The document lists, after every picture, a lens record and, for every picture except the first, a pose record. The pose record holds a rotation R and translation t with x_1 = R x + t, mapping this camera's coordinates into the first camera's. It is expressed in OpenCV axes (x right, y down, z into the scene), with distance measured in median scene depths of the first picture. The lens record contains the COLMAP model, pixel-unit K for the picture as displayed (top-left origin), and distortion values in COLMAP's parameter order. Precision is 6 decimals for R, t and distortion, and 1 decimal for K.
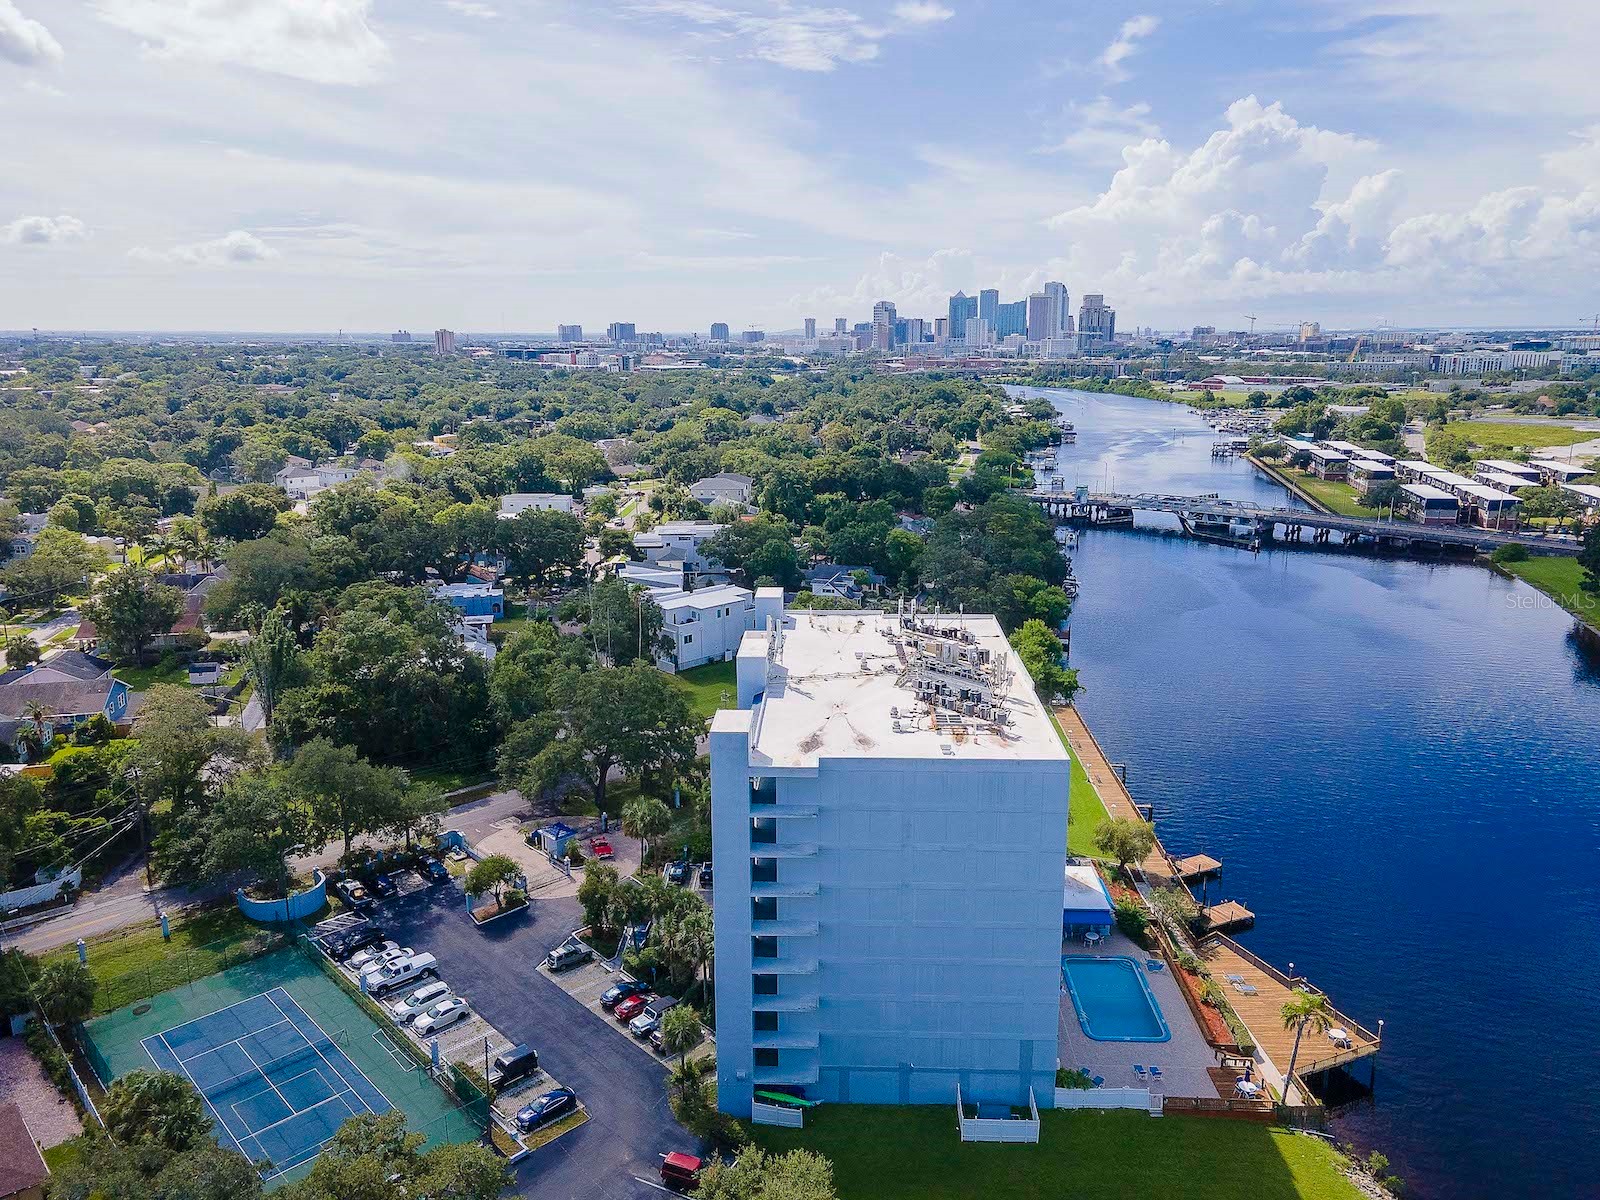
lens RADIAL K [[1154.5, 0, 807.4], [0, 1154.5, 595.7], [0, 0, 1]] dist [0.042203, 0.011997]
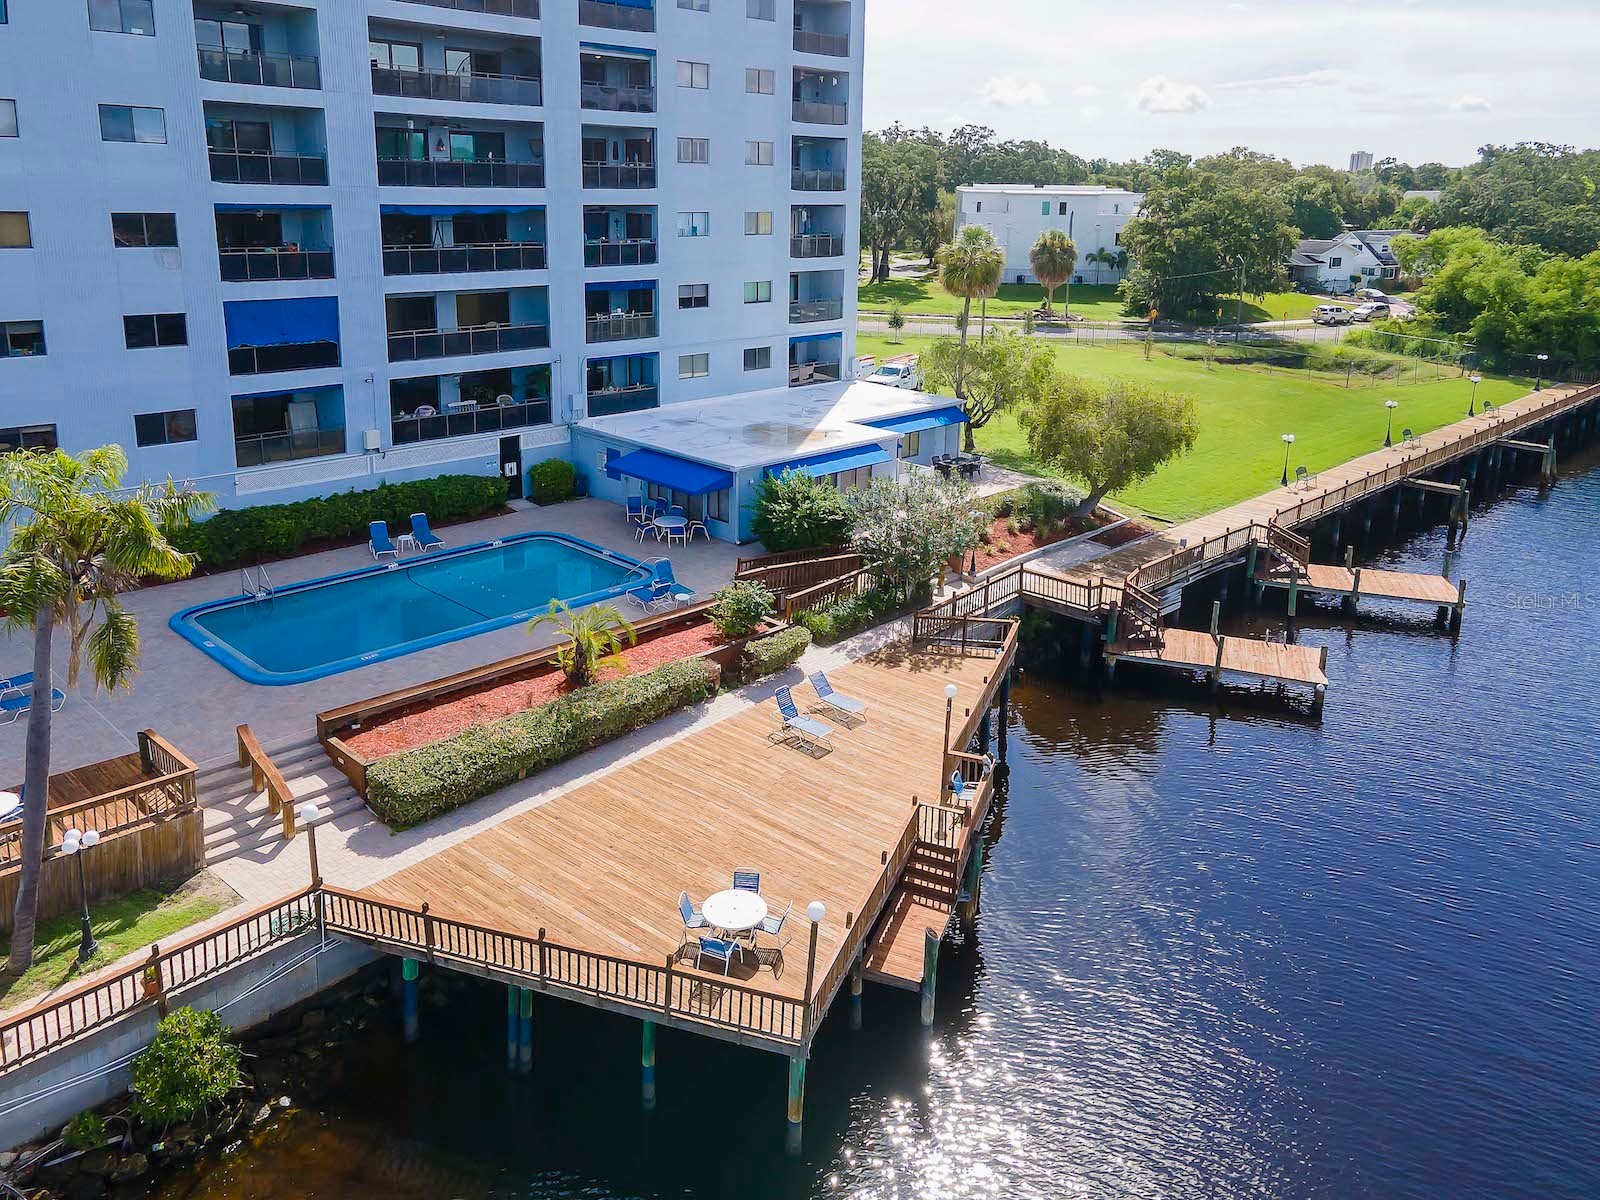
lens RADIAL K [[1223.1, 0, 787.9], [0, 1223.1, 461.5], [0, 0, 1]] dist [0.018987, 0.034305]
pose [[0.726733, 0.168790, -0.665859, 0.068349], [-0.171999, 0.983175, 0.061504, 0.031689], [0.665037, 0.069831, 0.743538, 0.095386]]
